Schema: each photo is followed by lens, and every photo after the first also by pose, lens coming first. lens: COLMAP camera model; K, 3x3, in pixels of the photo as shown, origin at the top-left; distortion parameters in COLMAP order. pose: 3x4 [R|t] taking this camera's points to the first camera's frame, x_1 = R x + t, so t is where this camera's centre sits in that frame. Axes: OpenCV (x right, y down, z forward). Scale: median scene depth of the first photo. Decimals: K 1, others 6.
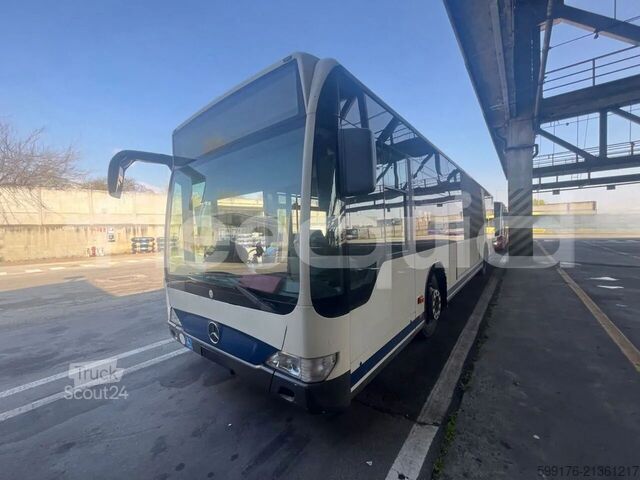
lens RADIAL K [[259.4, 0, 317.1], [0, 259.4, 237.7], [0, 0, 1]] dist [0.001782, 0.000168]
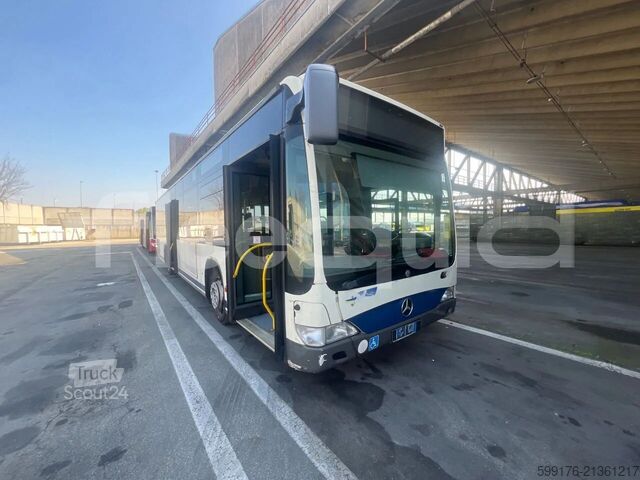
lens RADIAL K [[259.4, 0, 320.0], [0, 259.4, 237.0], [0, 0, 1]] dist [0.001782, 0.000168]
pose [[0.237447, -0.014680, 0.971290, -1.335610], [0.035789, 0.999339, 0.006355, 0.016535], [-0.970741, 0.033252, 0.237816, 0.899870]]
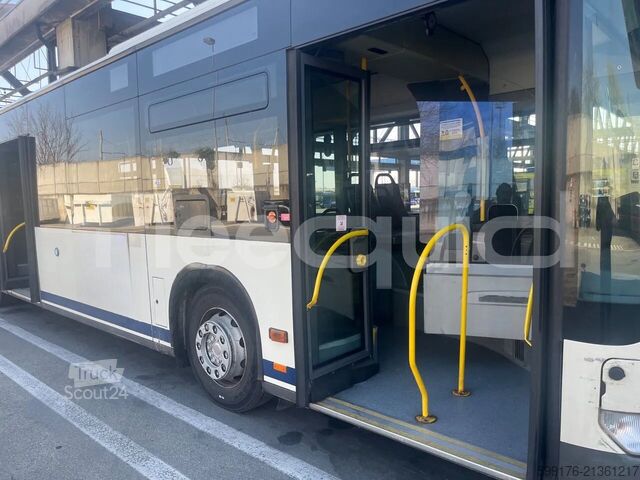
lens RADIAL K [[483.7, 0, 316.6], [0, 483.7, 243.1], [0, 0, 1]] dist [0.051396, -0.081574]
pose [[0.053662, -0.069449, 0.996141, -1.308325], [0.051817, 0.996428, 0.066677, 0.010891], [-0.997214, 0.048039, 0.057069, 1.078924]]
